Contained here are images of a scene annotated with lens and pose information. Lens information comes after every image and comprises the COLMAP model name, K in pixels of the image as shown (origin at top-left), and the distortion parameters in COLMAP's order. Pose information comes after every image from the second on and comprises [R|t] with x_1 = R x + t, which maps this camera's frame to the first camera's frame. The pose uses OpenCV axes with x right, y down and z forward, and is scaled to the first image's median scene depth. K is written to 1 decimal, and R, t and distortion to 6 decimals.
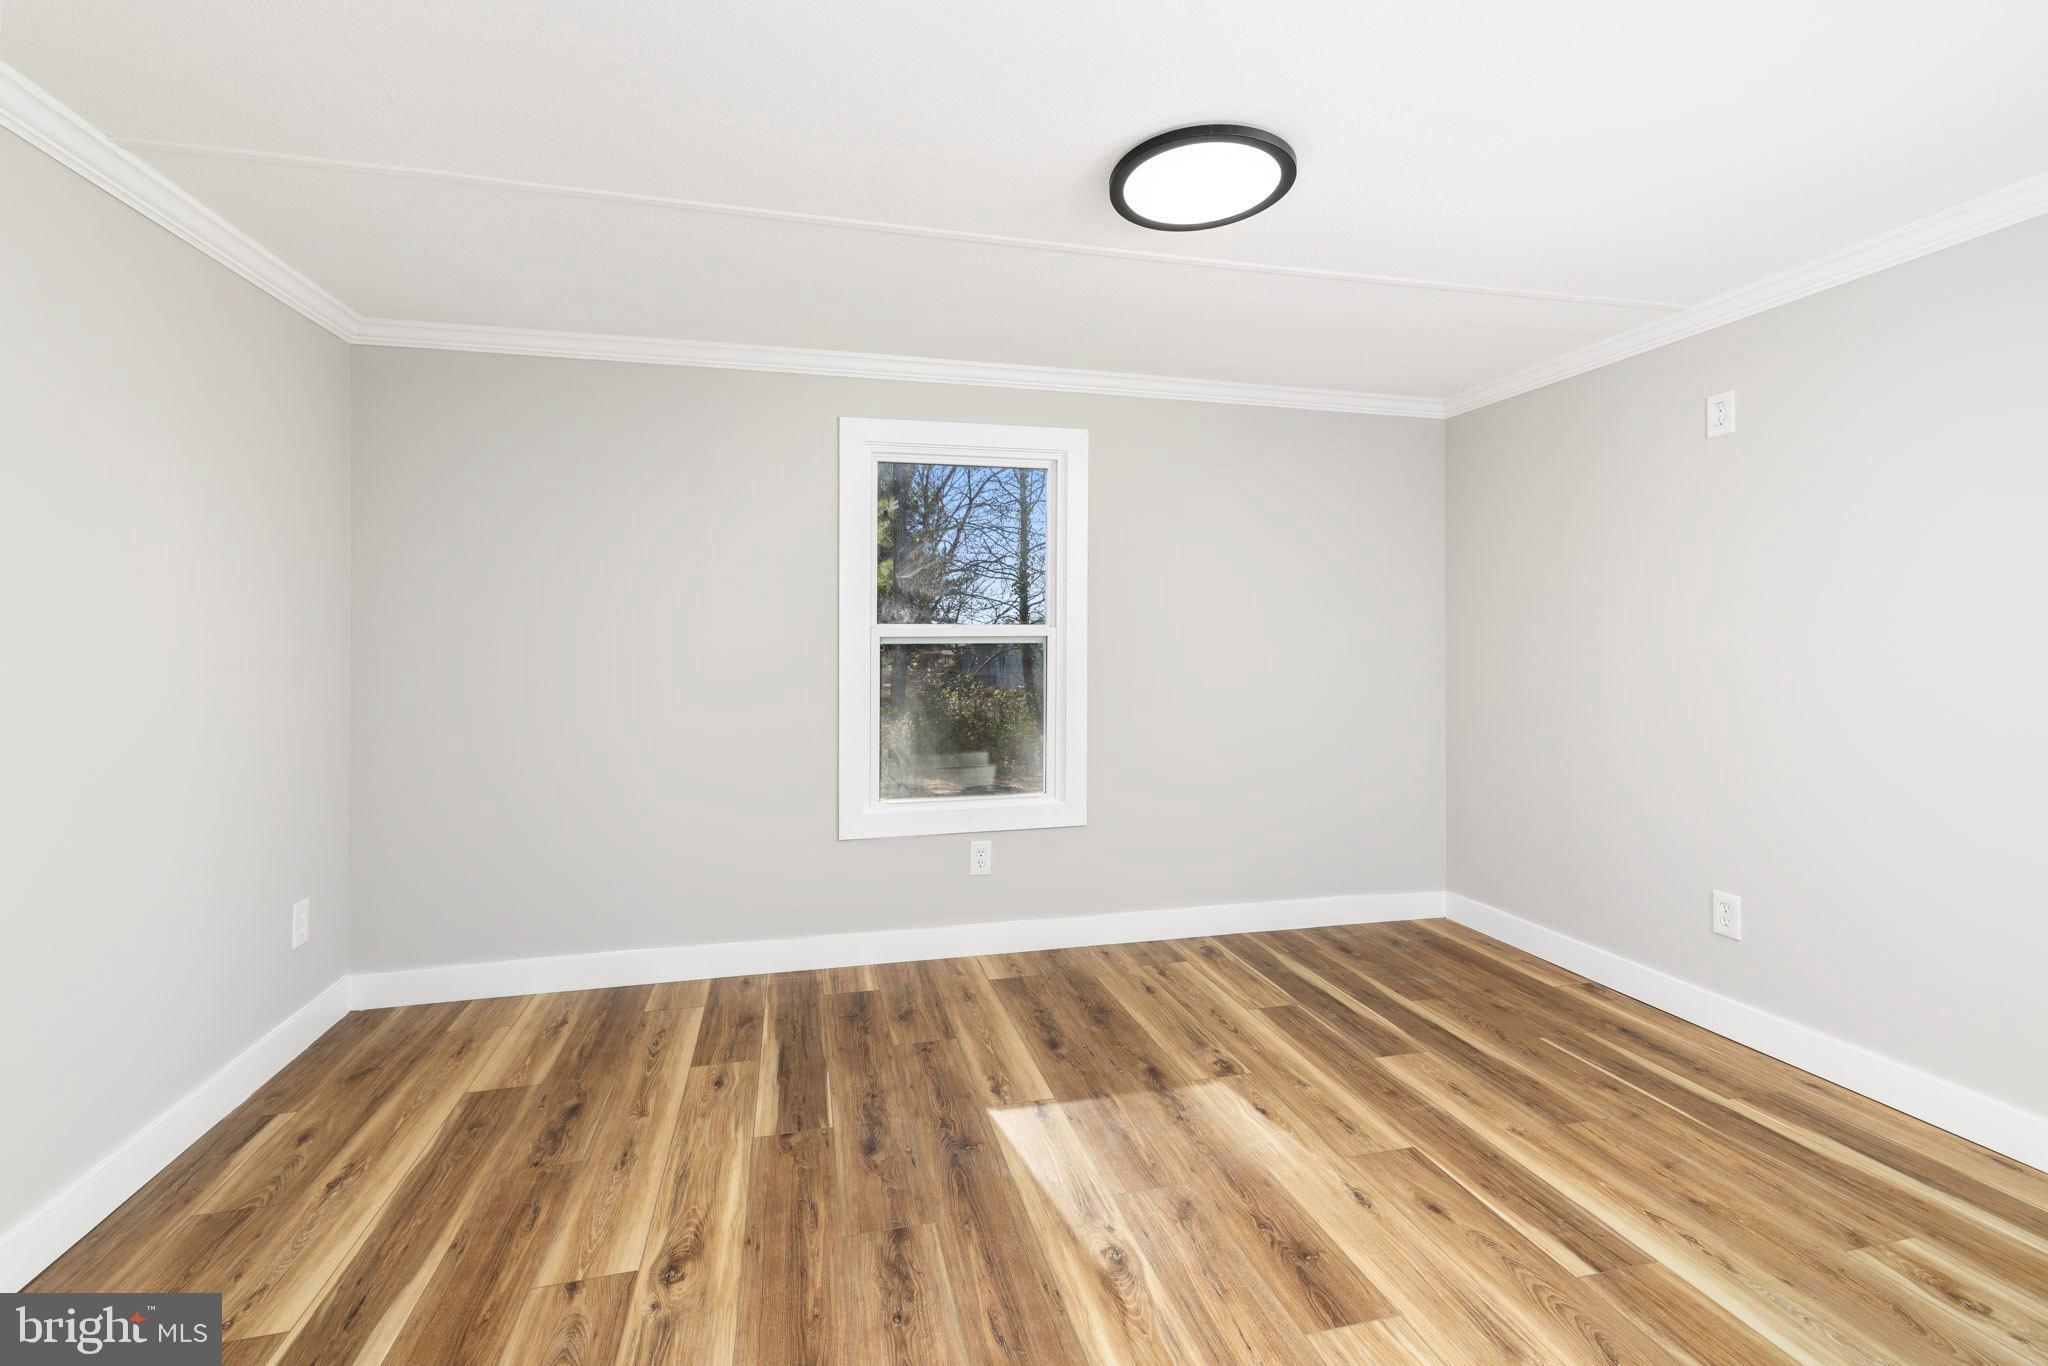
lens RADIAL K [[894.2, 0, 1022.3], [0, 894.2, 676.3], [0, 0, 1]] dist [-0.000236, 0.001203]
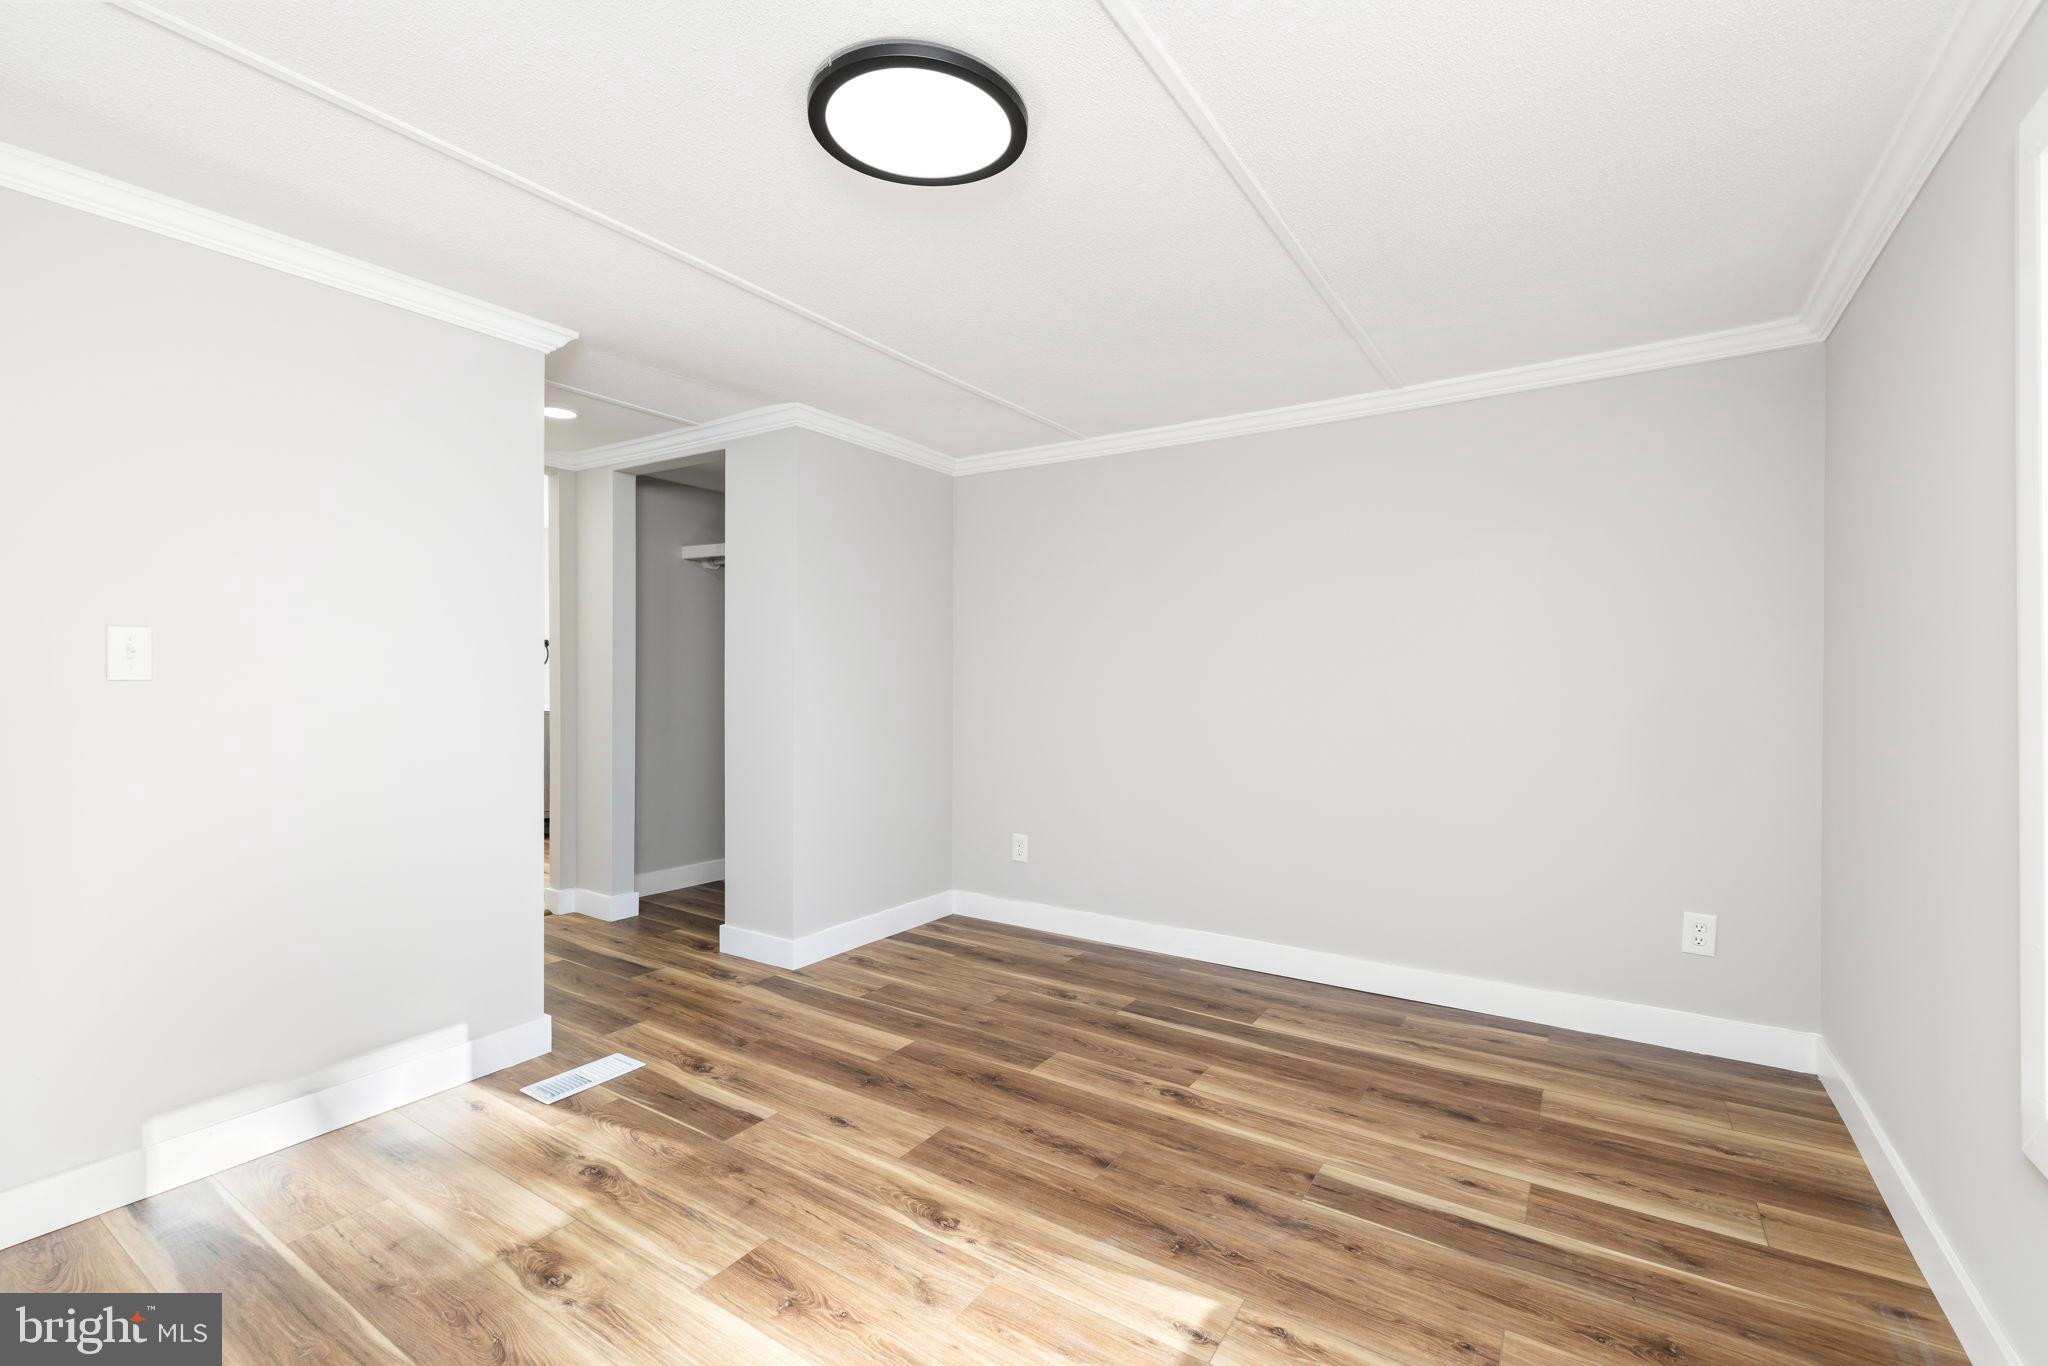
lens RADIAL K [[894.2, 0, 1011.3], [0, 894.2, 669.2], [0, 0, 1]] dist [-0.000236, 0.001203]
pose [[-0.738046, -0.003192, -0.674743, 0.679971], [-0.026608, 0.999349, 0.024377, -0.056828], [0.674226, 0.035945, -0.737650, 1.583683]]
